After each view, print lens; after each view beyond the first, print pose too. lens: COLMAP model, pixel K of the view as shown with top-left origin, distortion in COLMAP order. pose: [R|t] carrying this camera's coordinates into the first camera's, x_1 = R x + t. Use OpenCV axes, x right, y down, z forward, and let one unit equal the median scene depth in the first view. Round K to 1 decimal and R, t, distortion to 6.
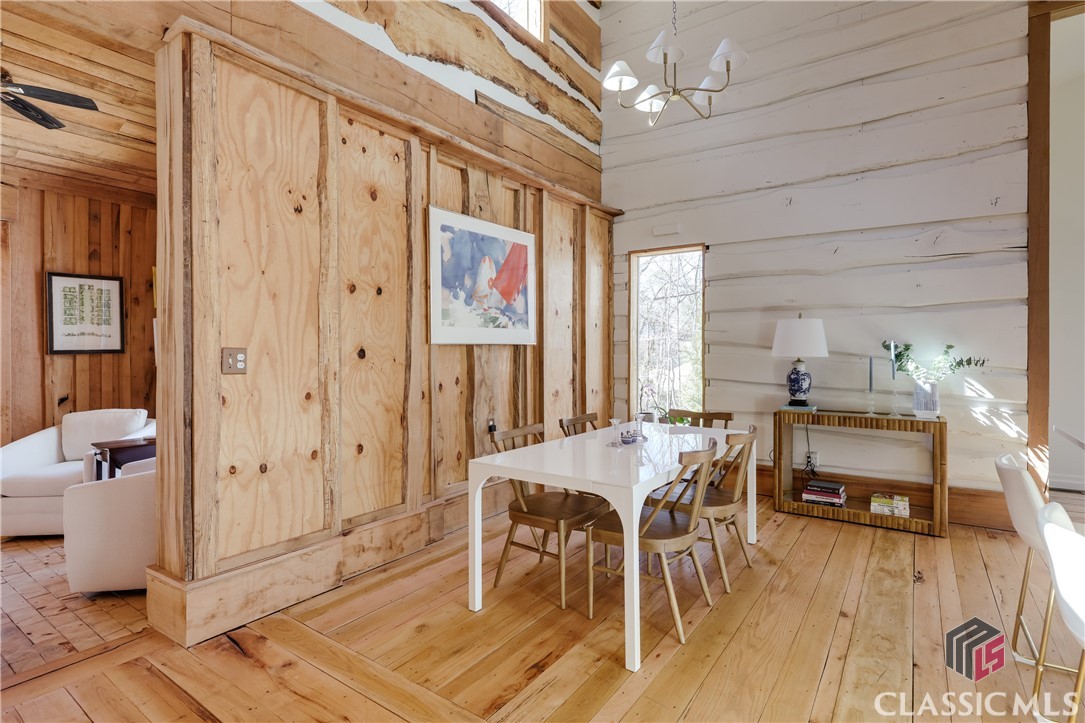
lens RADIAL K [[539.4, 0, 549.3], [0, 539.4, 356.2], [0, 0, 1]] dist [0.000287, 0.000049]
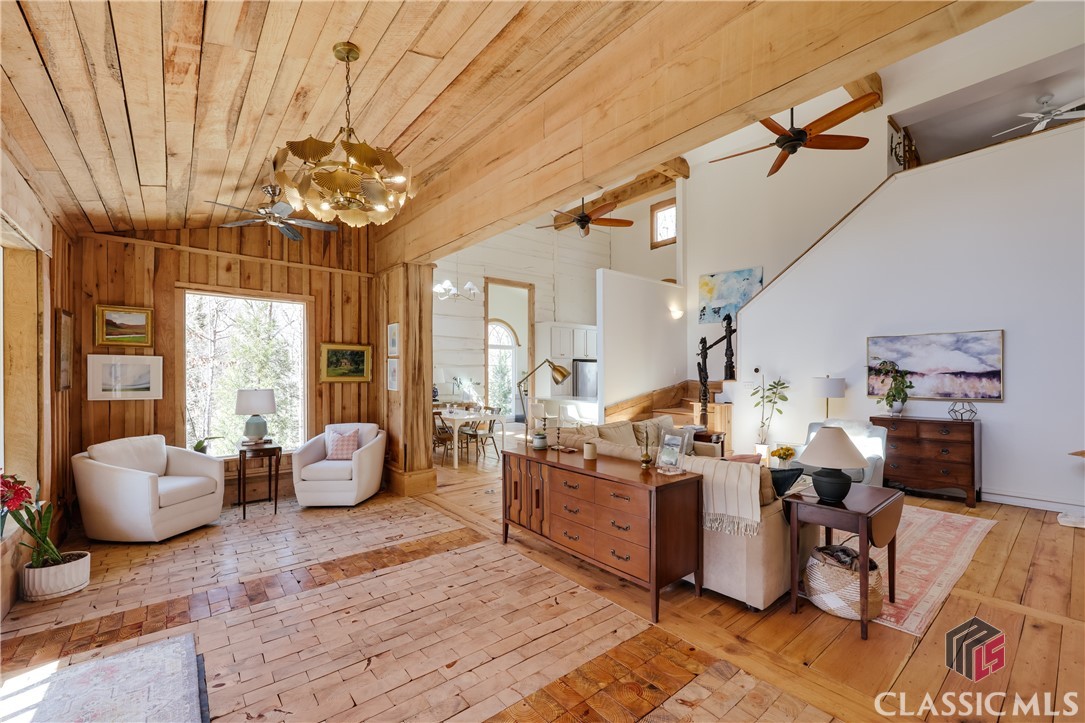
lens RADIAL K [[441.9, 0, 543.5], [0, 441.9, 378.0], [0, 0, 1]] dist [0.000572, -0.000525]
pose [[0.257148, -0.005649, 0.966355, -1.513109], [0.004003, 0.999981, 0.004780, -0.027006], [-0.966364, 0.002639, 0.257166, -0.072484]]
